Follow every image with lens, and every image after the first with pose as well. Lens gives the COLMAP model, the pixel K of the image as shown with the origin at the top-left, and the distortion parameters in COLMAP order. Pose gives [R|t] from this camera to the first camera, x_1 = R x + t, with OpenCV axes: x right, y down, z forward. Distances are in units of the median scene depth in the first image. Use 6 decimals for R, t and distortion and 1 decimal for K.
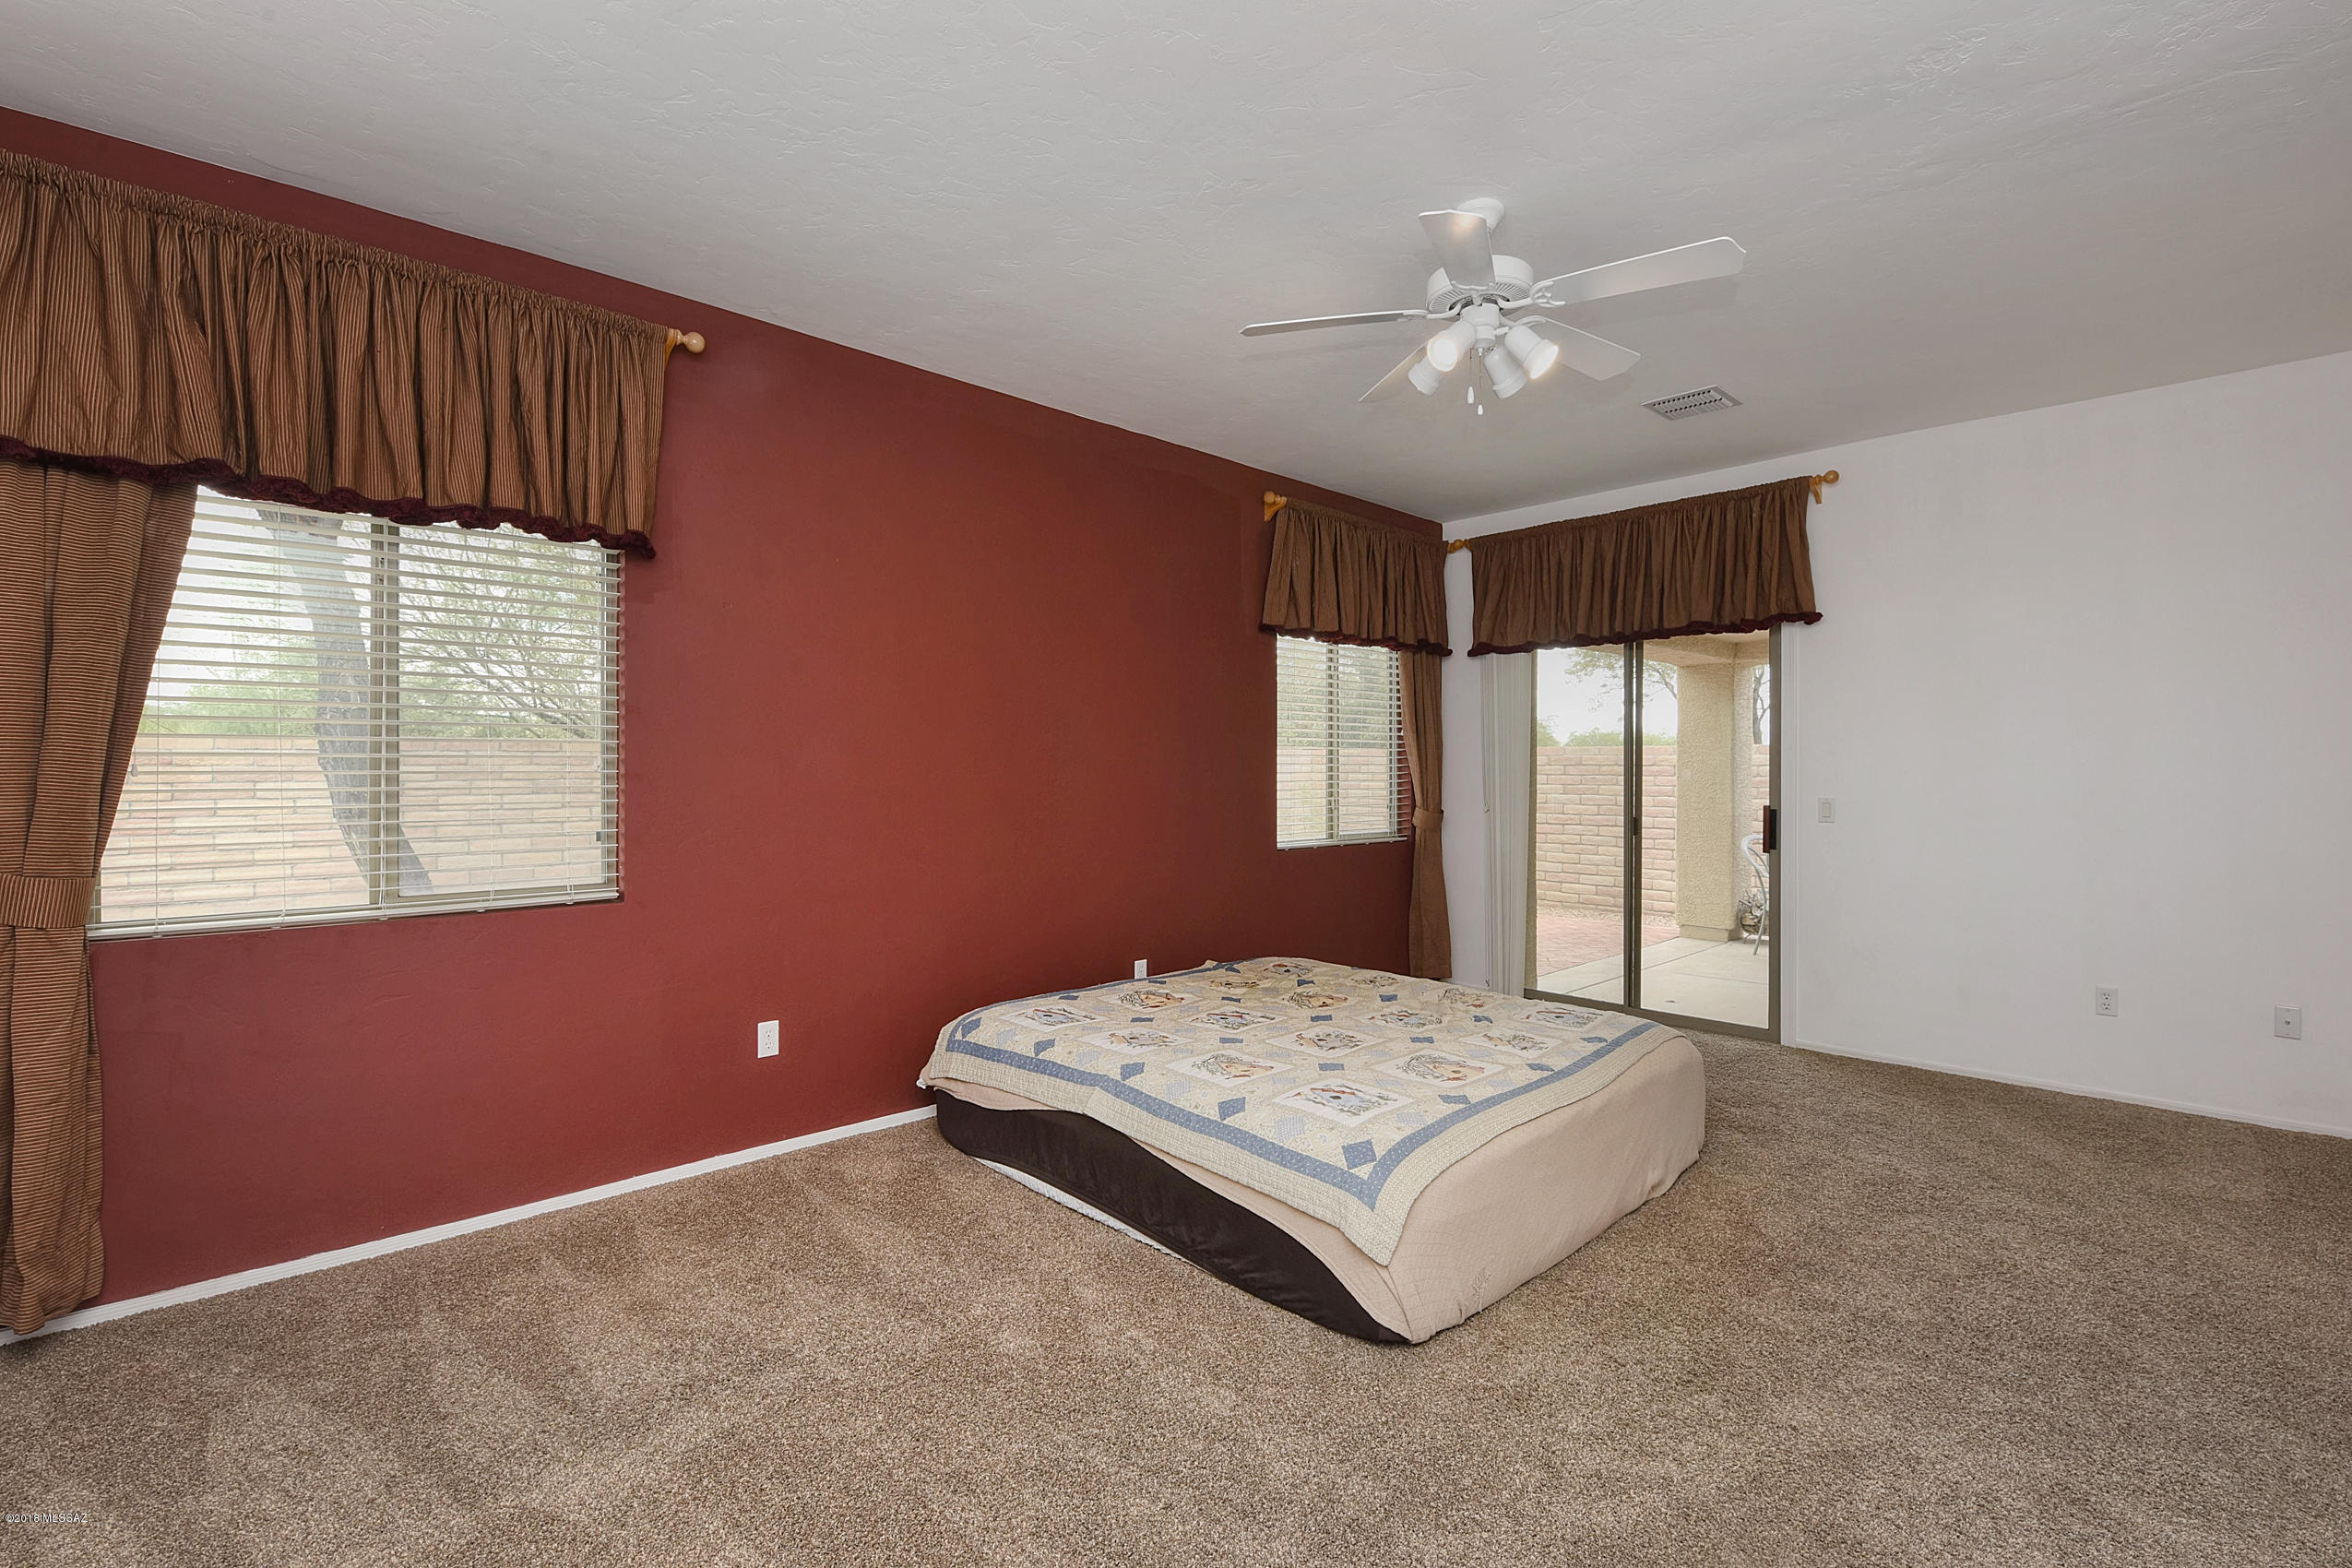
lens RADIAL K [[1040.1, 0, 1176.0], [0, 1040.1, 784.0], [0, 0, 1]] dist [0.001603, -0.011194]
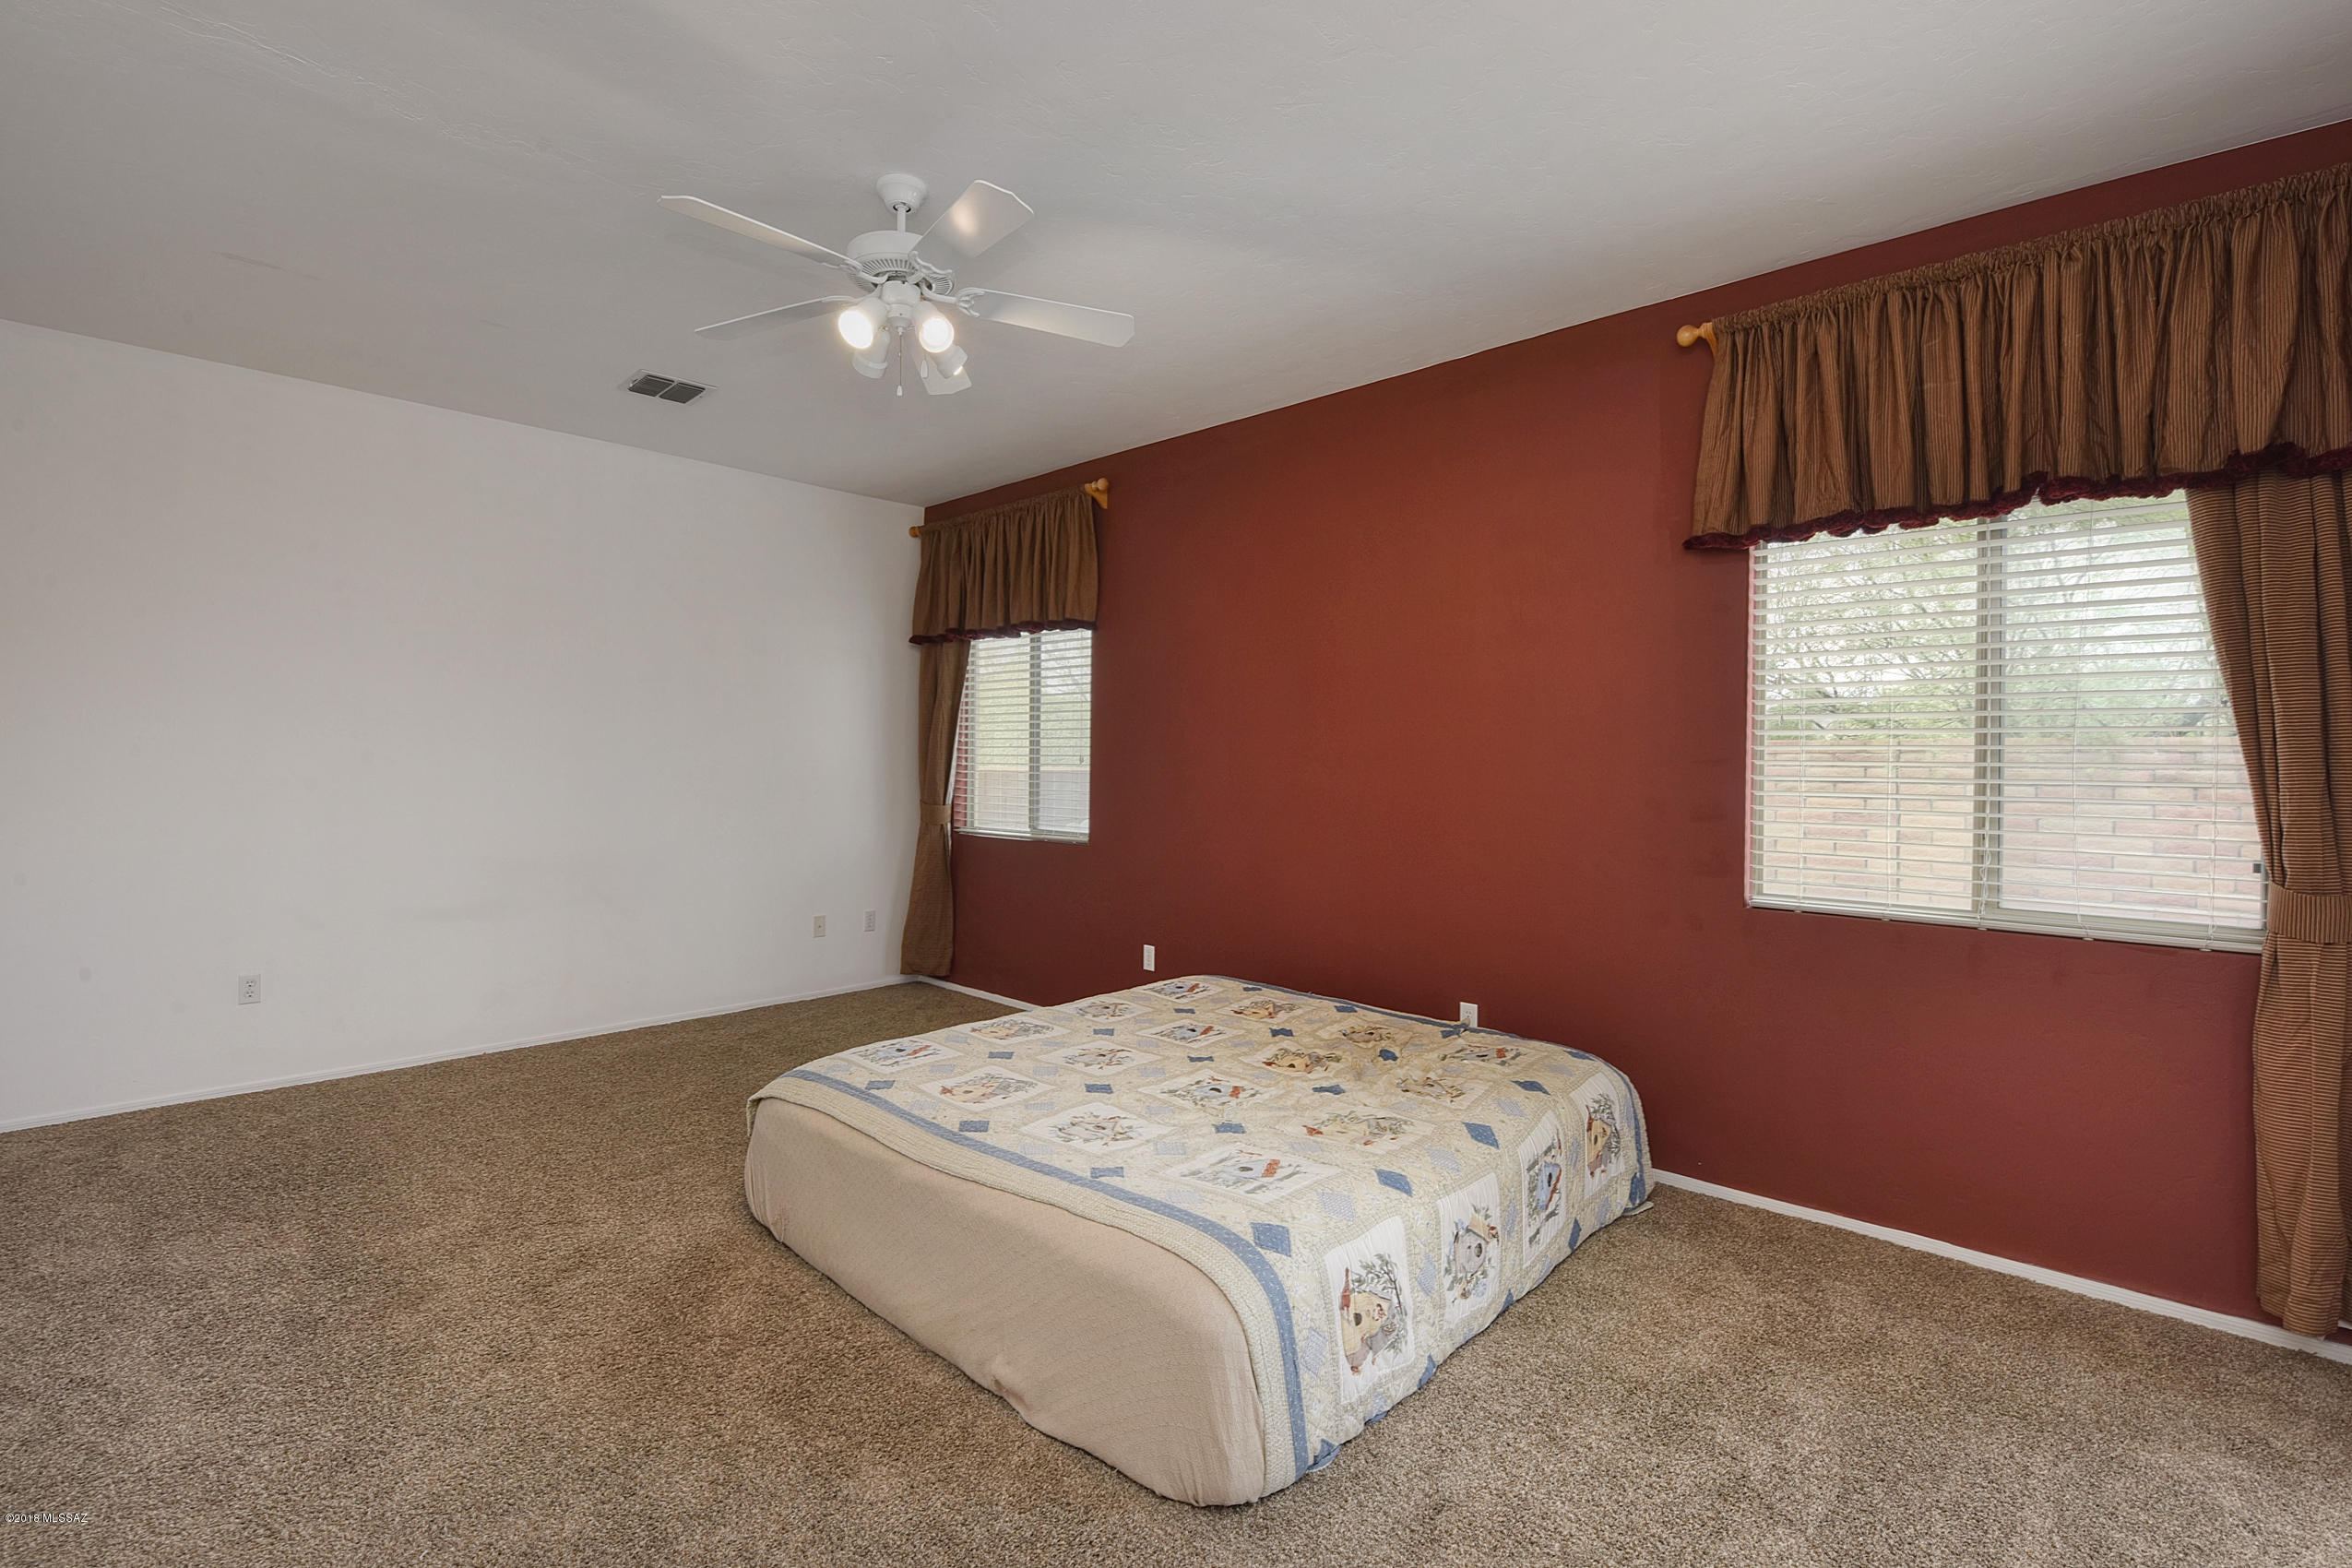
lens RADIAL K [[1040.1, 0, 1176.0], [0, 1040.1, 784.0], [0, 0, 1]] dist [0.001603, -0.011194]
pose [[0.063255, 0.020458, -0.997788, 1.047043], [-0.024331, 0.999524, 0.018951, -0.015662], [0.997701, 0.023078, 0.063722, 0.989469]]
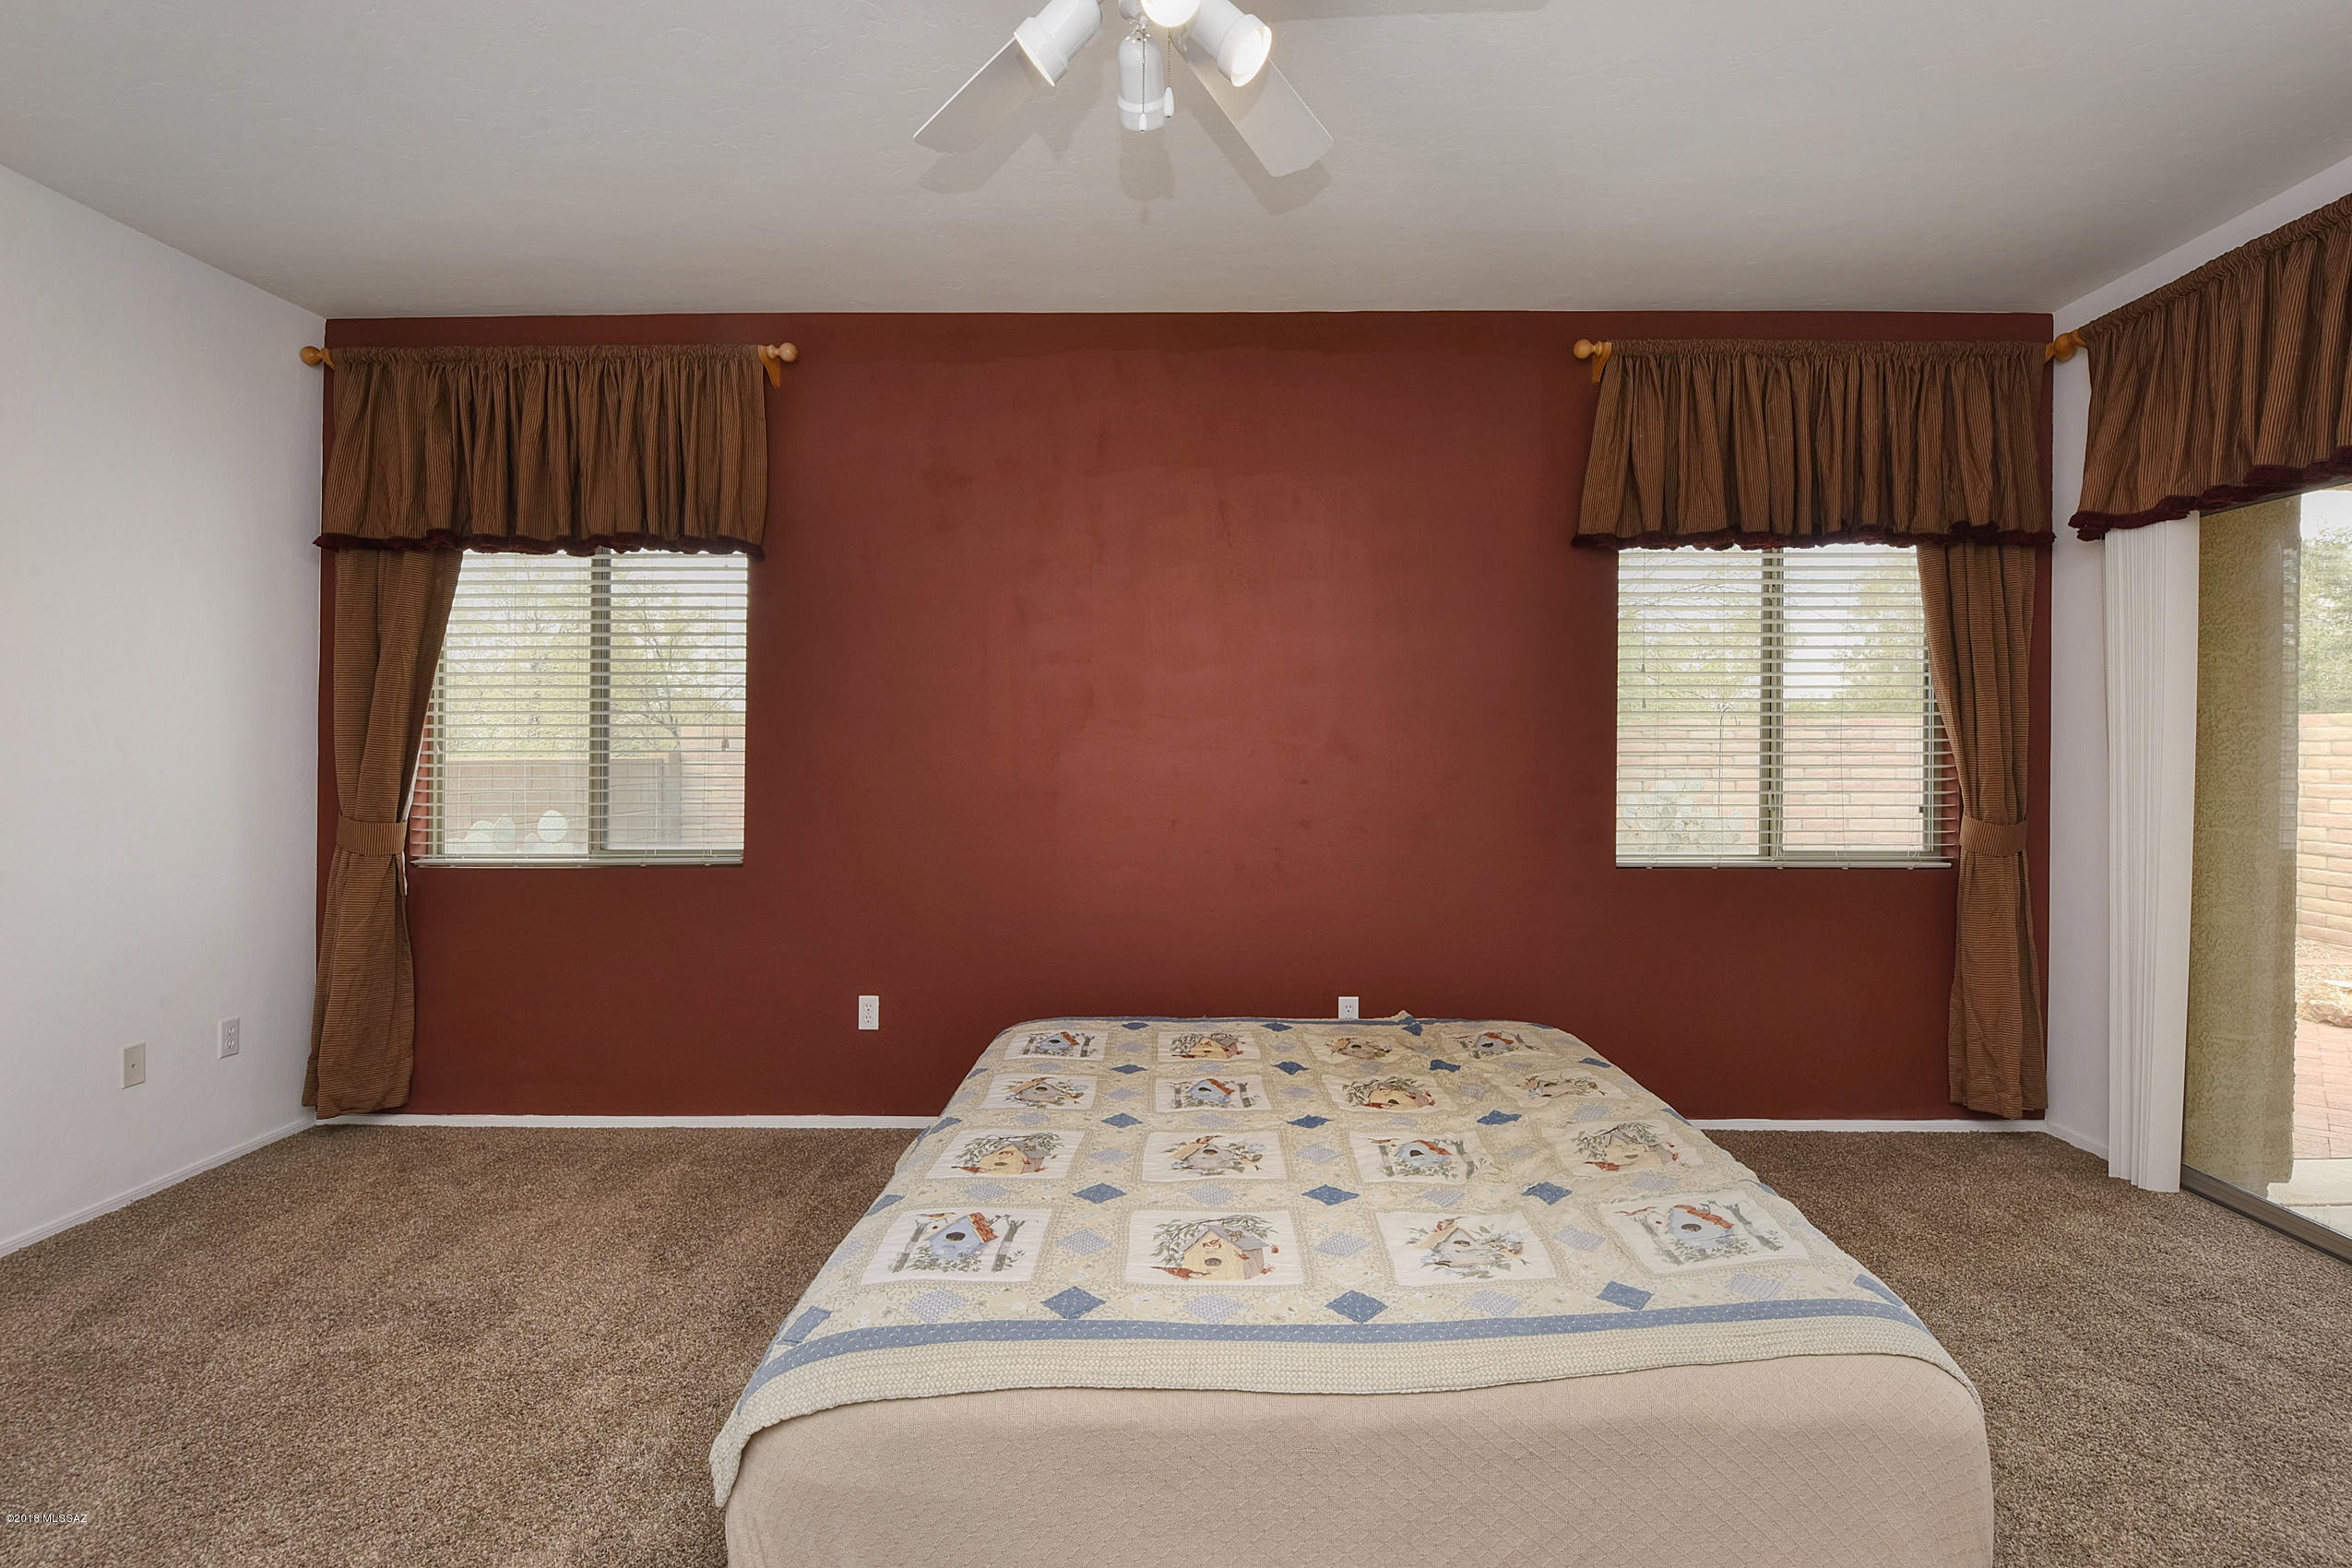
lens RADIAL K [[1056.3, 0, 1156.2], [0, 1056.3, 763.2], [0, 0, 1]] dist [0.001416, -0.011037]
pose [[0.720685, 0.005660, -0.693239, 0.554216], [-0.007832, 0.999969, 0.000022, -0.002556], [0.693218, 0.005414, 0.720708, 0.464131]]
